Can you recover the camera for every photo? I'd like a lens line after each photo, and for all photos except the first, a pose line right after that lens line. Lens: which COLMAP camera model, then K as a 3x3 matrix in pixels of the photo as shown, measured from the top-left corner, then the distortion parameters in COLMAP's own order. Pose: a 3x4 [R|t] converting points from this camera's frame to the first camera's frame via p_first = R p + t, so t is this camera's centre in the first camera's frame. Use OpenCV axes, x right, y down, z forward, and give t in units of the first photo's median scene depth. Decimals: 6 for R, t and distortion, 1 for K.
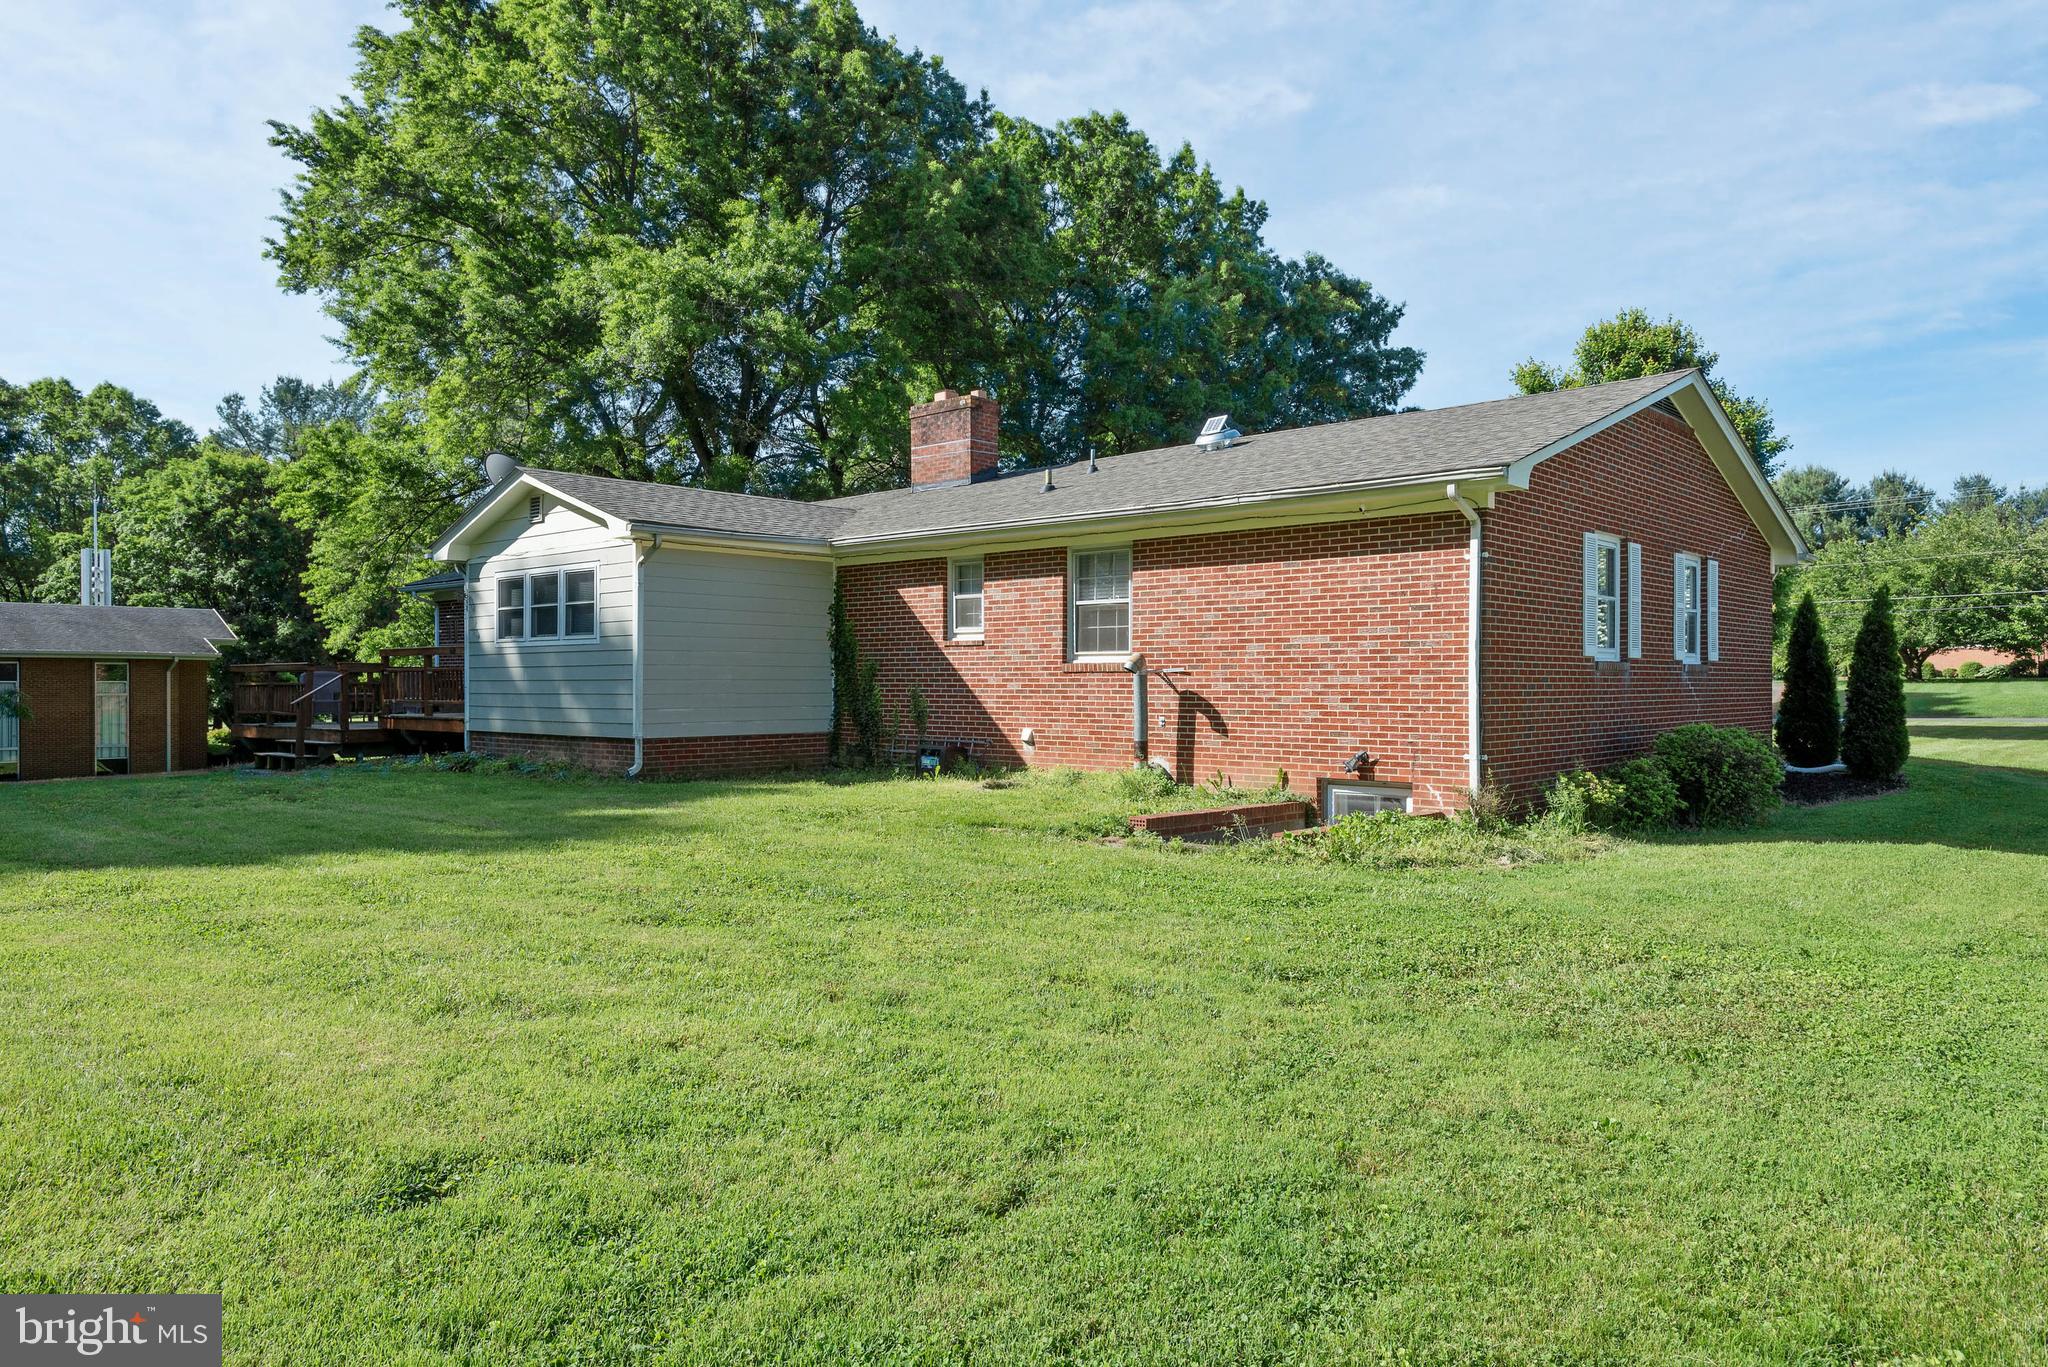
lens RADIAL K [[1329.2, 0, 1009.0], [0, 1329.2, 686.9], [0, 0, 1]] dist [0.009596, 0.001305]
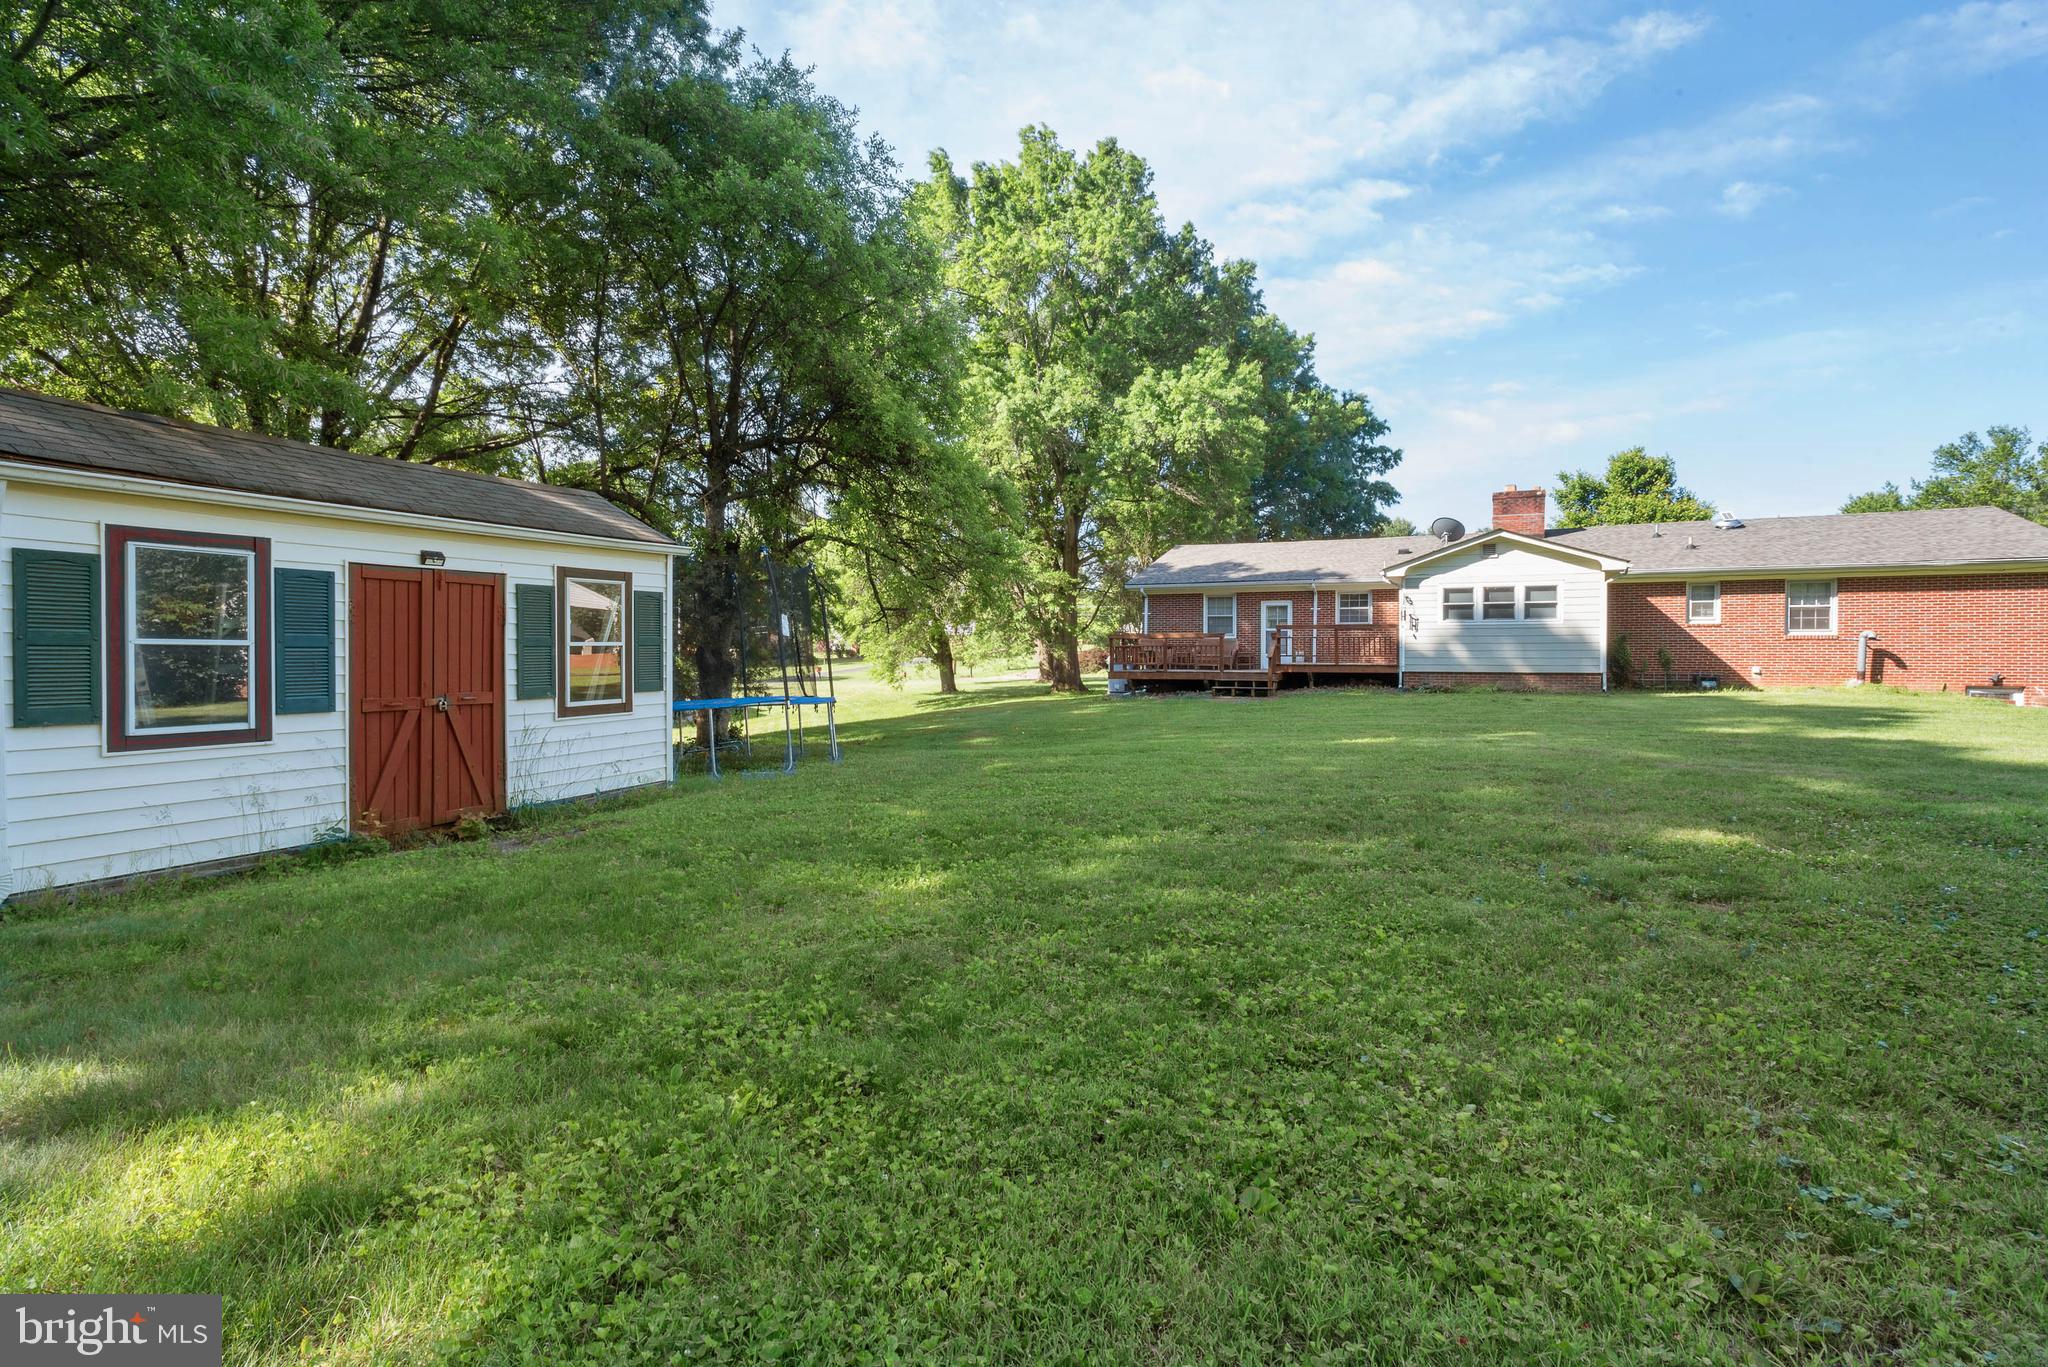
lens RADIAL K [[966.3, 0, 1017.0], [0, 966.3, 668.0], [0, 0, 1]] dist [0.005901, -0.001137]
pose [[0.964395, -0.005159, 0.264417, -1.416449], [0.000749, 0.999859, 0.016774, 0.006354], [-0.264466, -0.015979, 0.964263, -0.130968]]
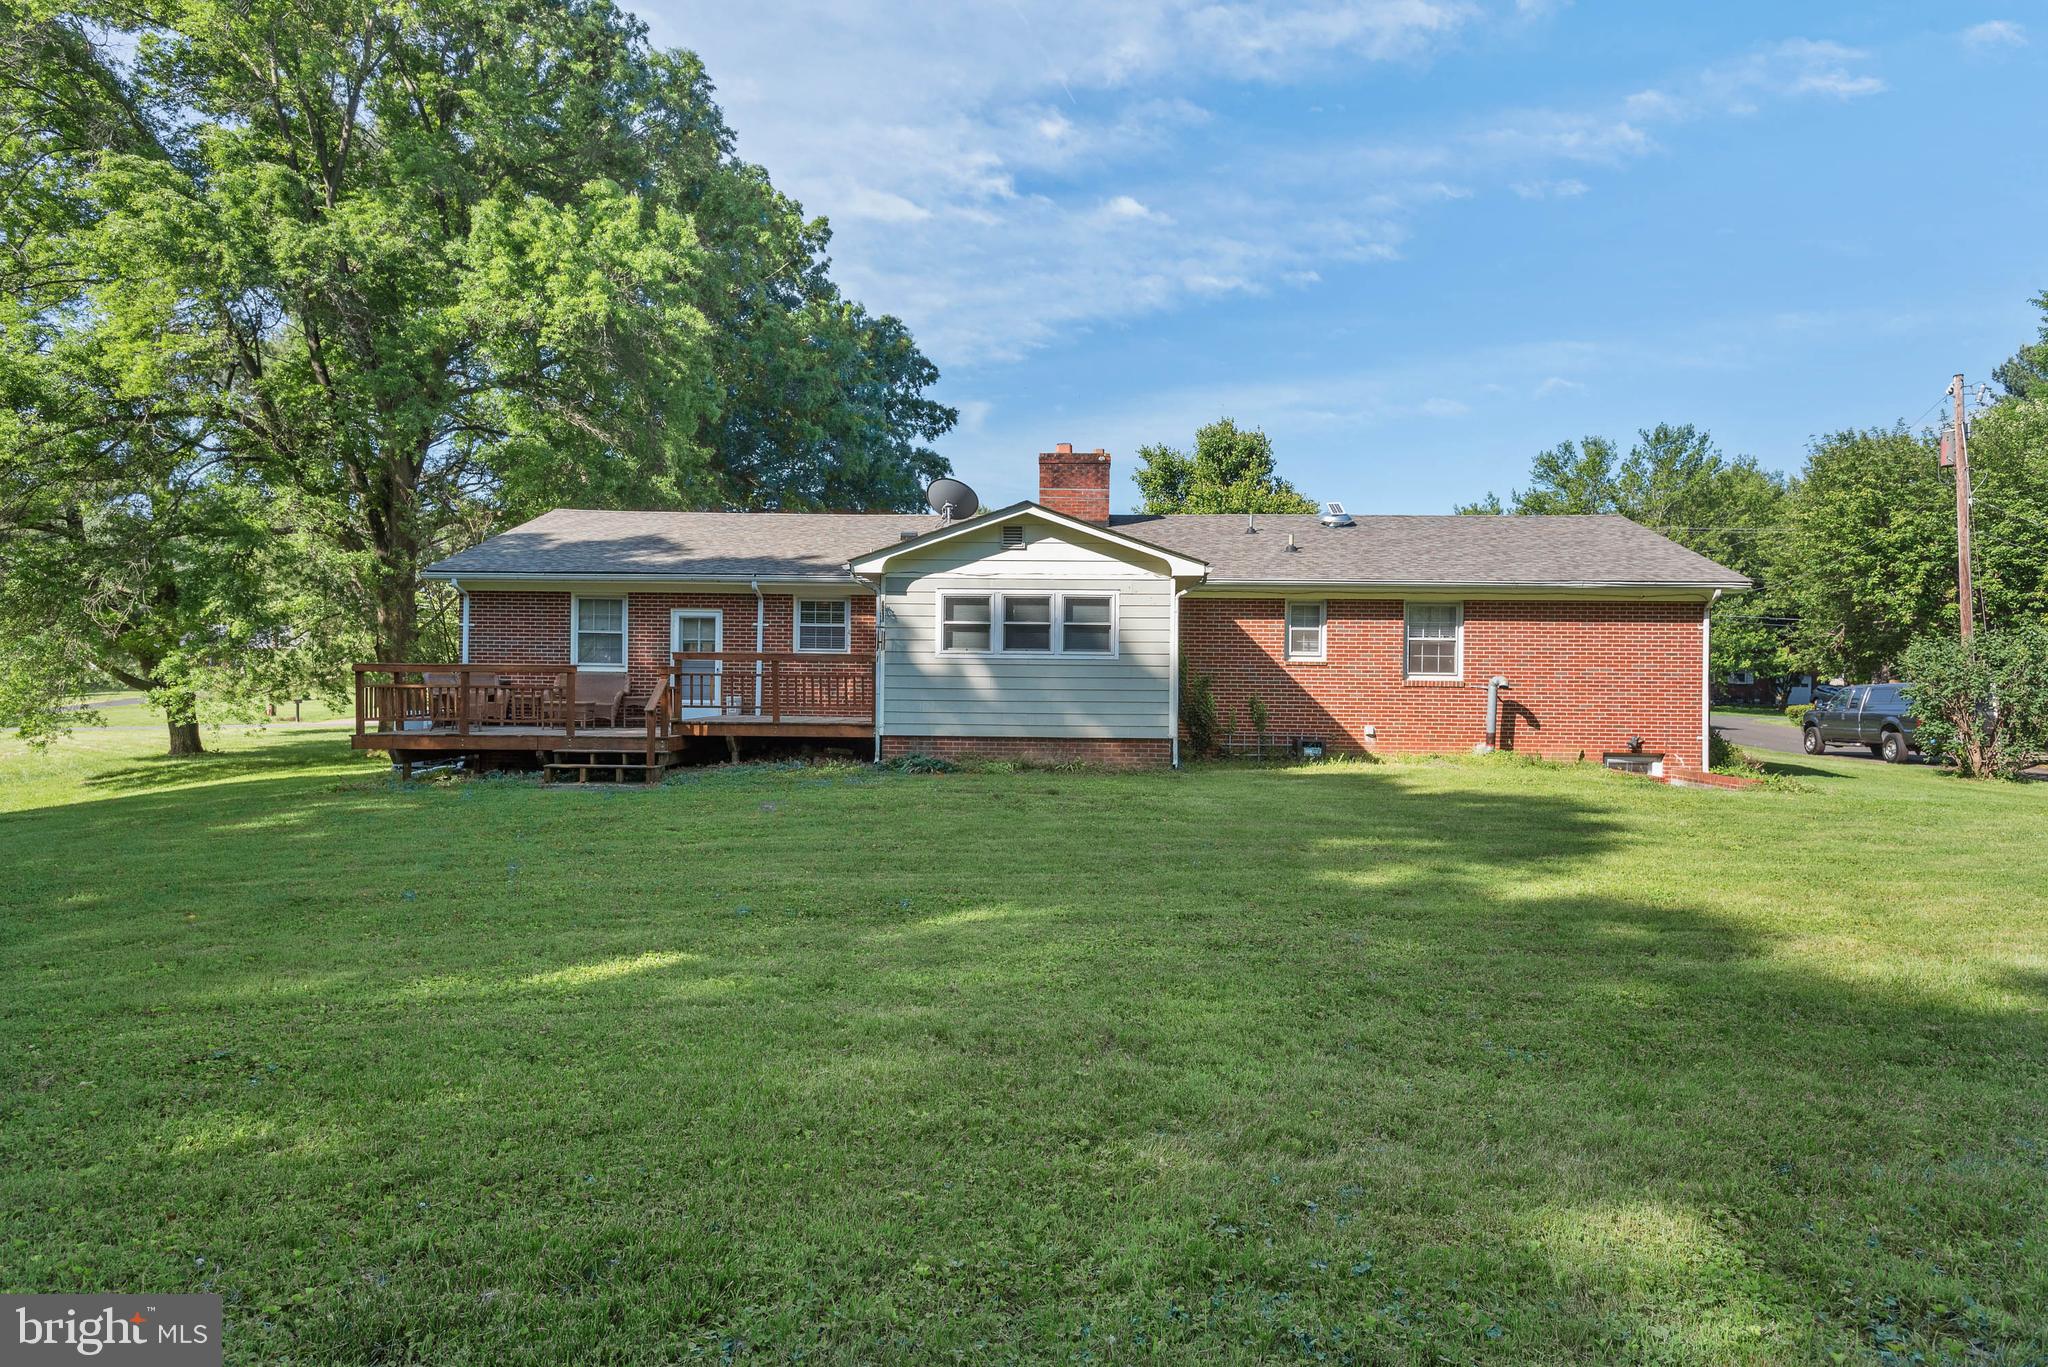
lens RADIAL K [[1329.2, 0, 1025.3], [0, 1329.2, 692.6], [0, 0, 1]] dist [0.009596, 0.001305]
pose [[0.781344, 0.001582, 0.624098, -1.104524], [-0.009400, 0.999913, 0.009234, -0.013233], [-0.624029, -0.013081, 0.781291, 0.121455]]
